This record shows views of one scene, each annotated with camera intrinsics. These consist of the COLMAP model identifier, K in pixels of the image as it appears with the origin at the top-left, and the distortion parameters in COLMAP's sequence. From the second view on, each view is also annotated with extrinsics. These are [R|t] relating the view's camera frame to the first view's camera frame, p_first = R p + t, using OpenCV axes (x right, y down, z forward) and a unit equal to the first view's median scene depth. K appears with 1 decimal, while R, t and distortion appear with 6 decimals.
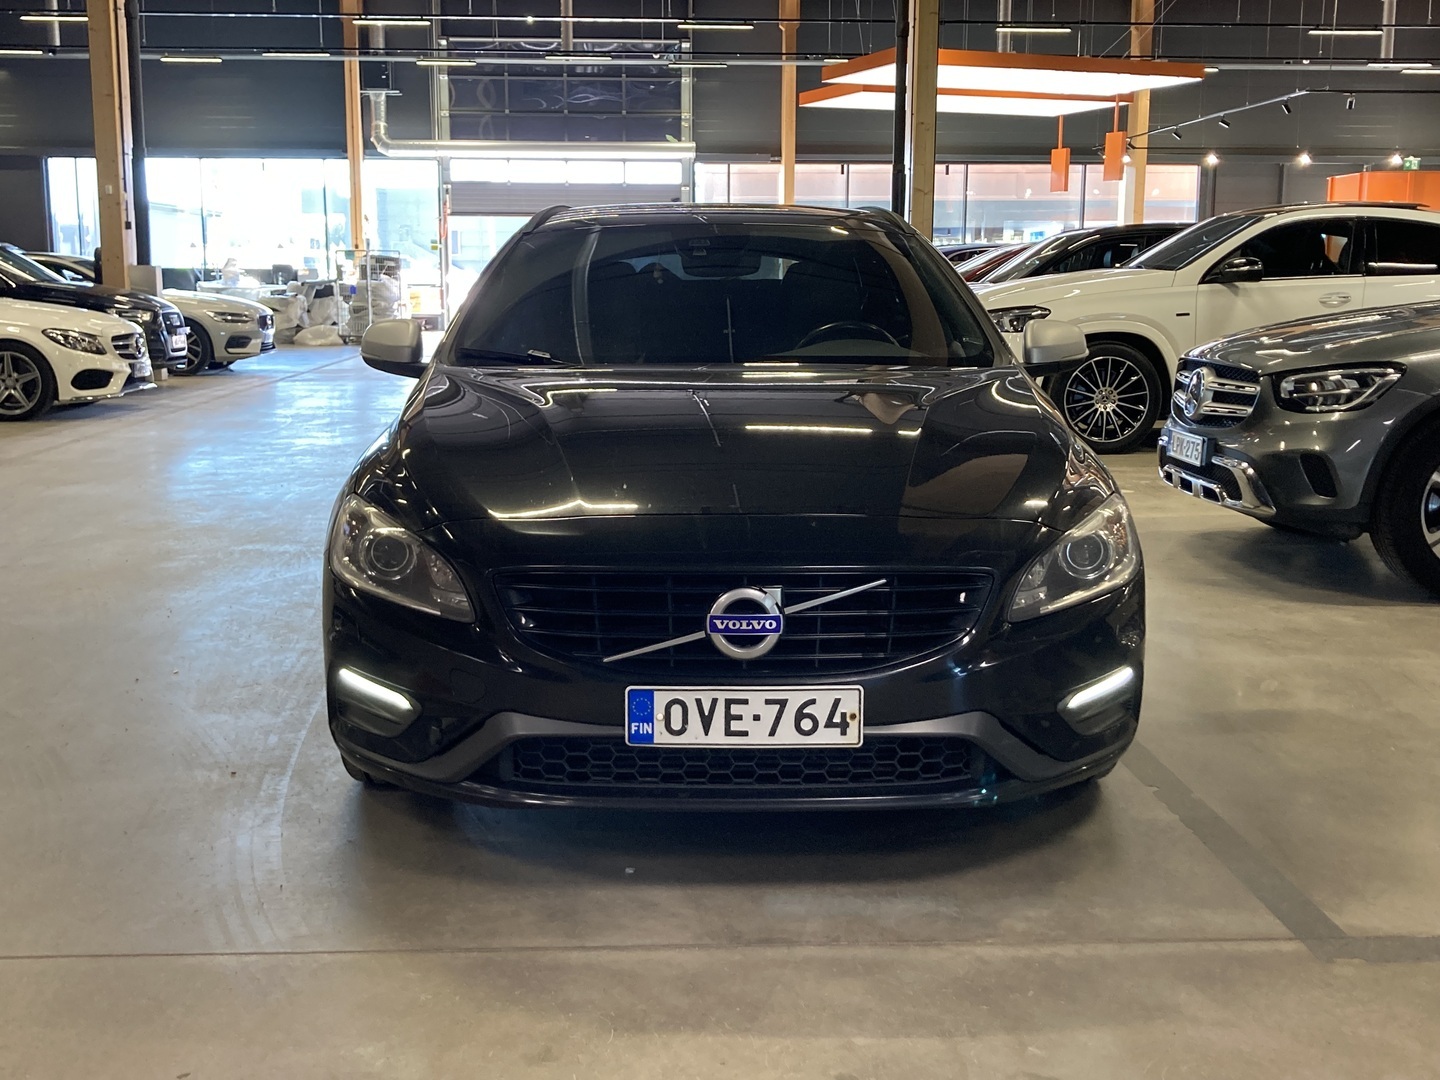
lens RADIAL K [[1685.1, 0, 716.7], [0, 1685.1, 527.8], [0, 0, 1]] dist [0.032594, 0.000000]
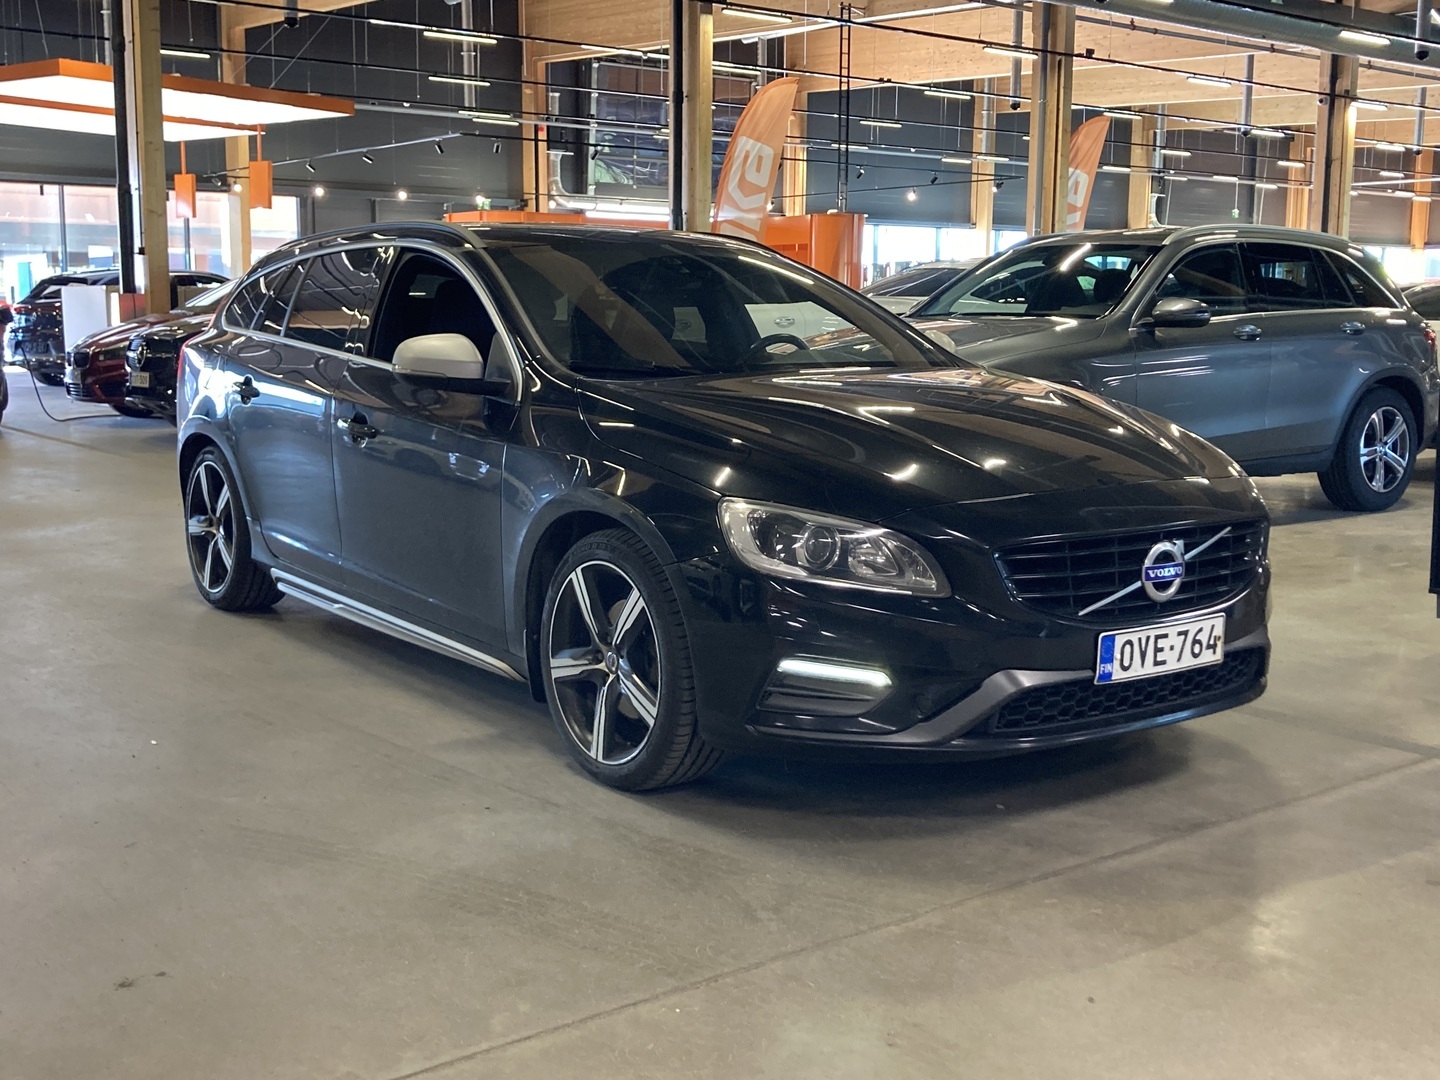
lens RADIAL K [[1685.1, 0, 715.0], [0, 1685.1, 551.3], [0, 0, 1]] dist [0.032594, 0.000000]
pose [[0.810629, -0.085246, 0.579322, -0.947343], [0.087908, 0.995851, 0.023530, -0.015018], [-0.578924, 0.031853, 0.814759, 0.190035]]
